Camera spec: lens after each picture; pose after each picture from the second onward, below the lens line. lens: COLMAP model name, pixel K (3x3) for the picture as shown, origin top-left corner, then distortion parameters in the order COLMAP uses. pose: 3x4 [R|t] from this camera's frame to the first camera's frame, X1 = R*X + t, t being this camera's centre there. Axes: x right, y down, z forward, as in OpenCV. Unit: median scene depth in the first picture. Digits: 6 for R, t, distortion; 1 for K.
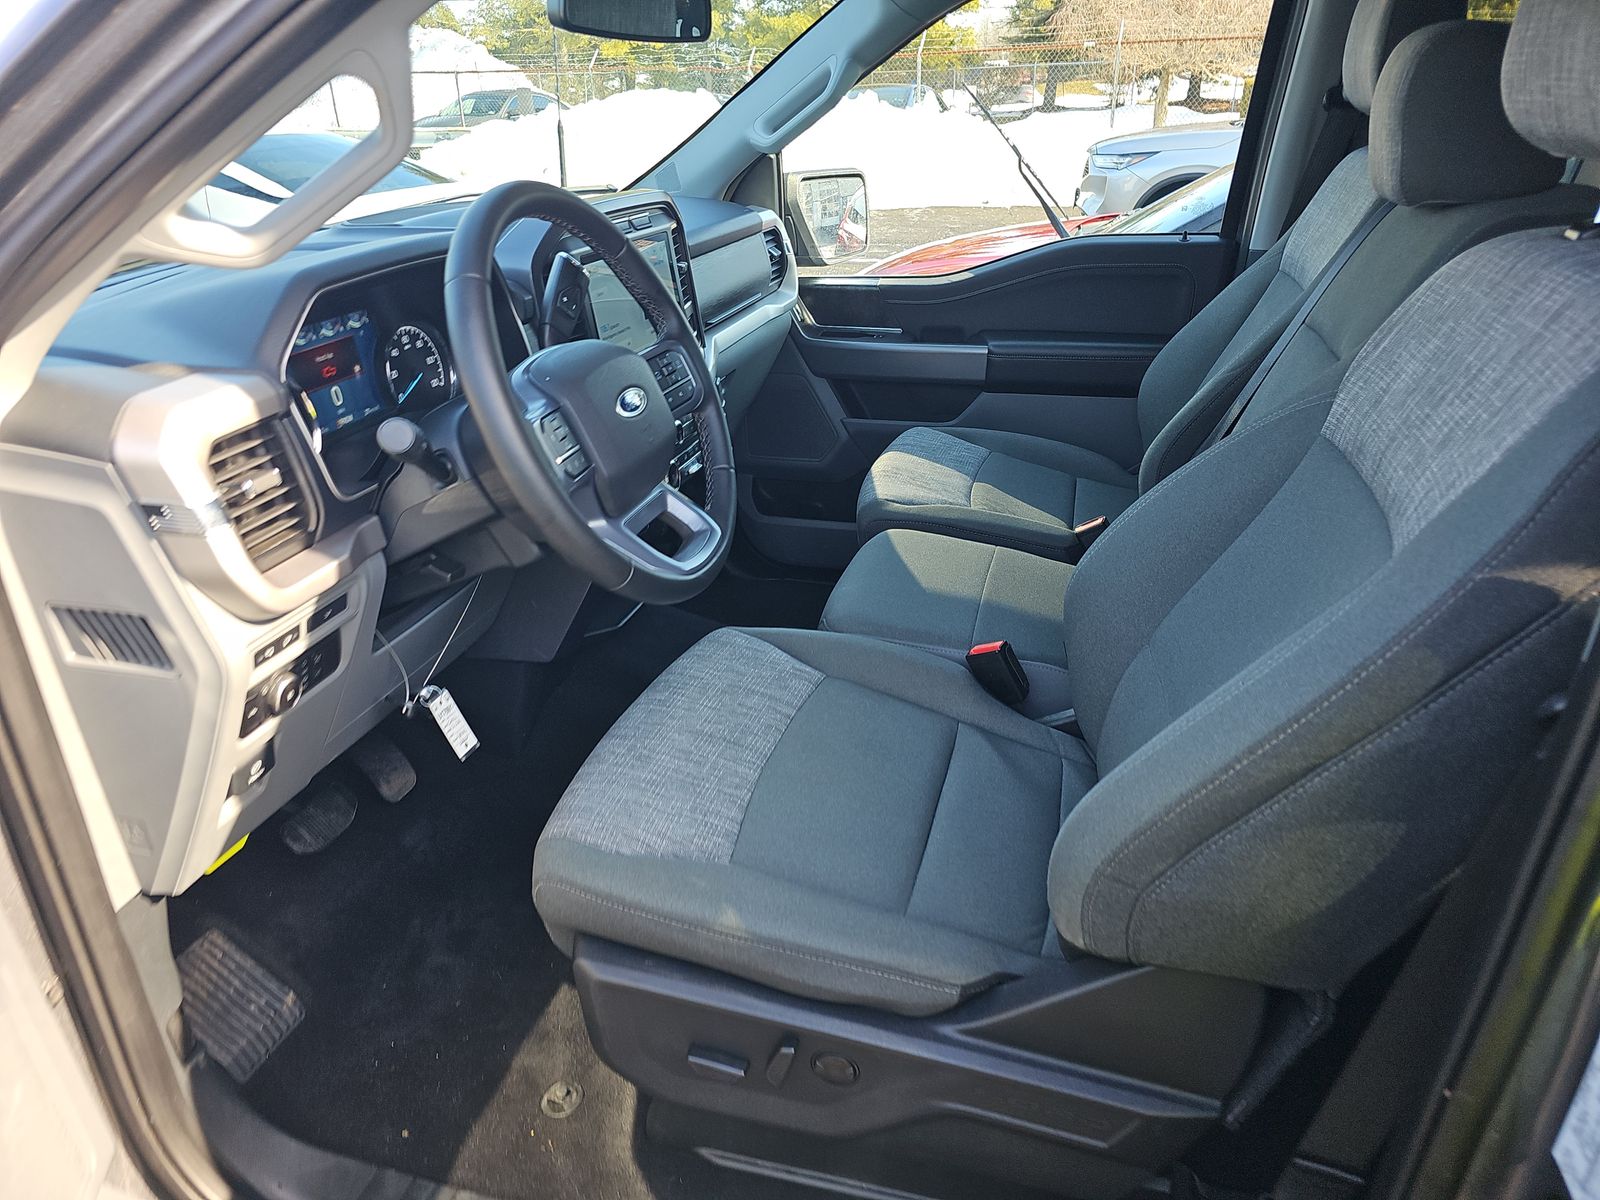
lens RADIAL K [[1066.5, 0, 800.0], [0, 1066.5, 600.0], [0, 0, 1]] dist [0.010043, 0.000921]
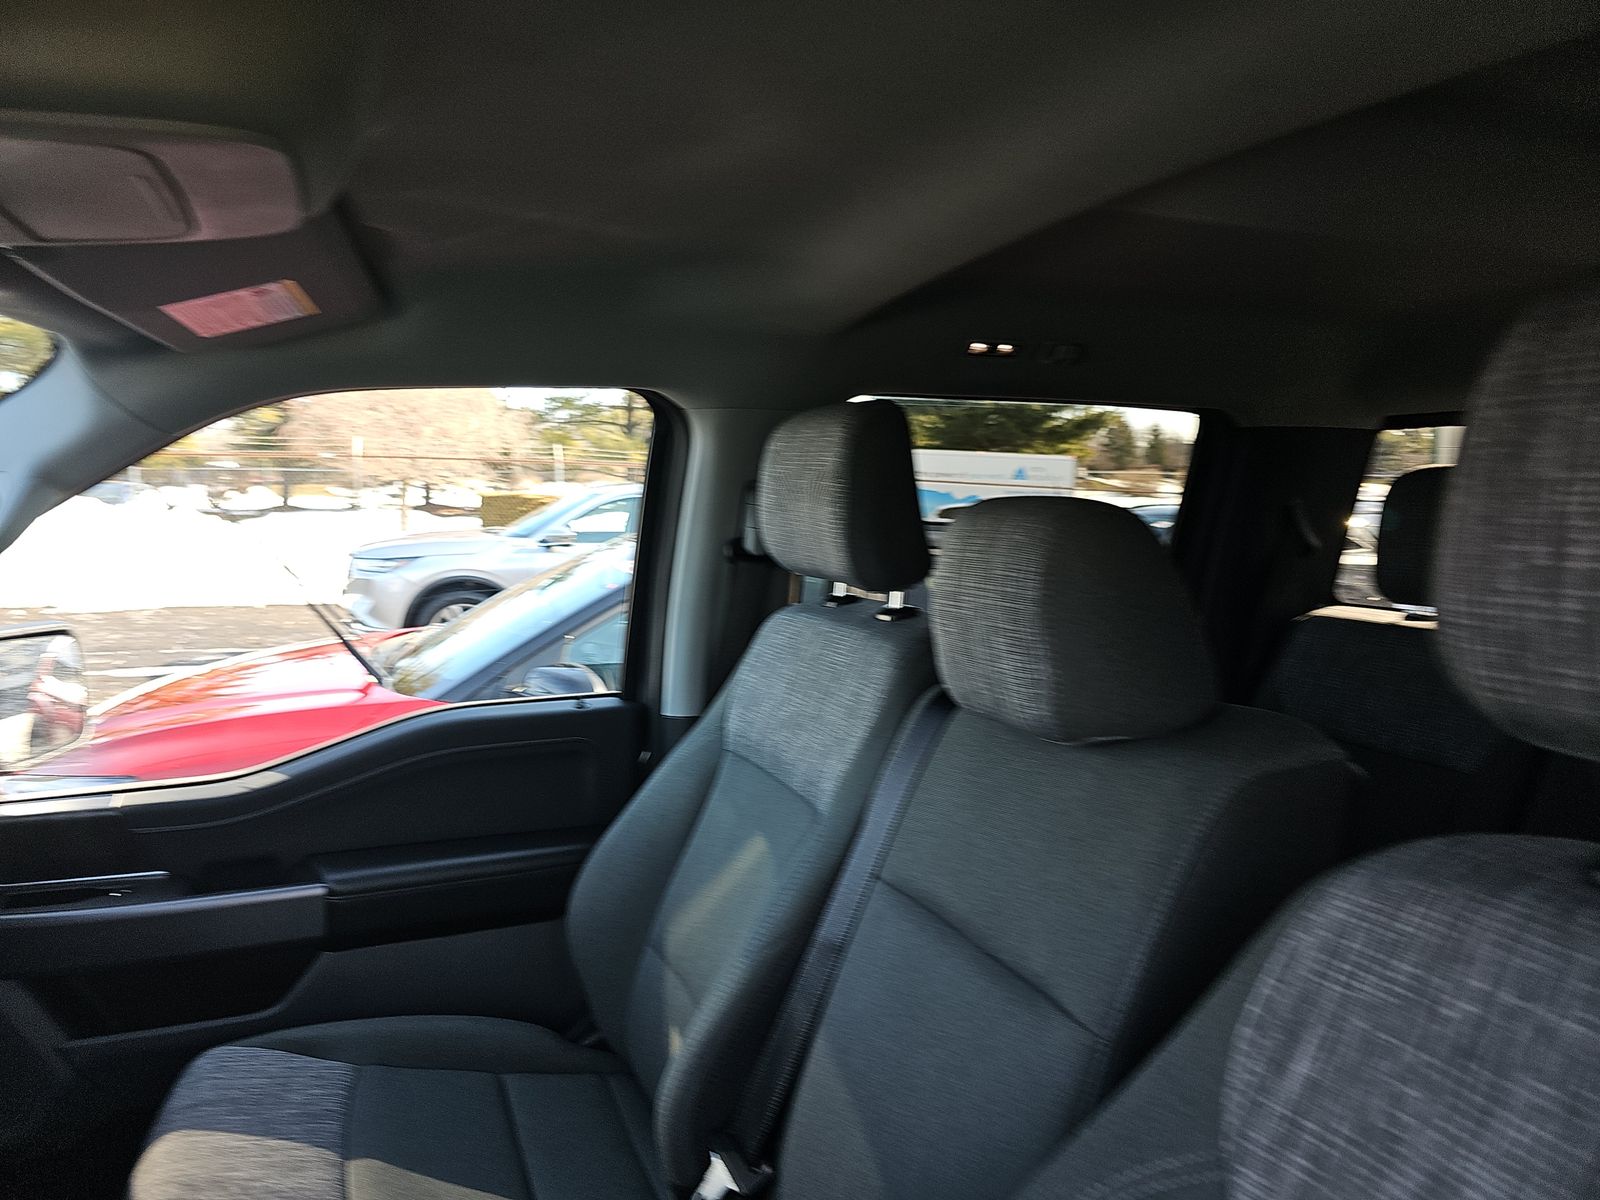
lens RADIAL K [[1066.5, 0, 800.0], [0, 1066.5, 600.0], [0, 0, 1]] dist [0.010043, 0.000921]
pose [[0.794586, -0.030060, 0.606407, 0.014044], [0.235878, 0.935603, -0.262696, -0.158889], [-0.559459, 0.351773, 0.750508, 0.280153]]
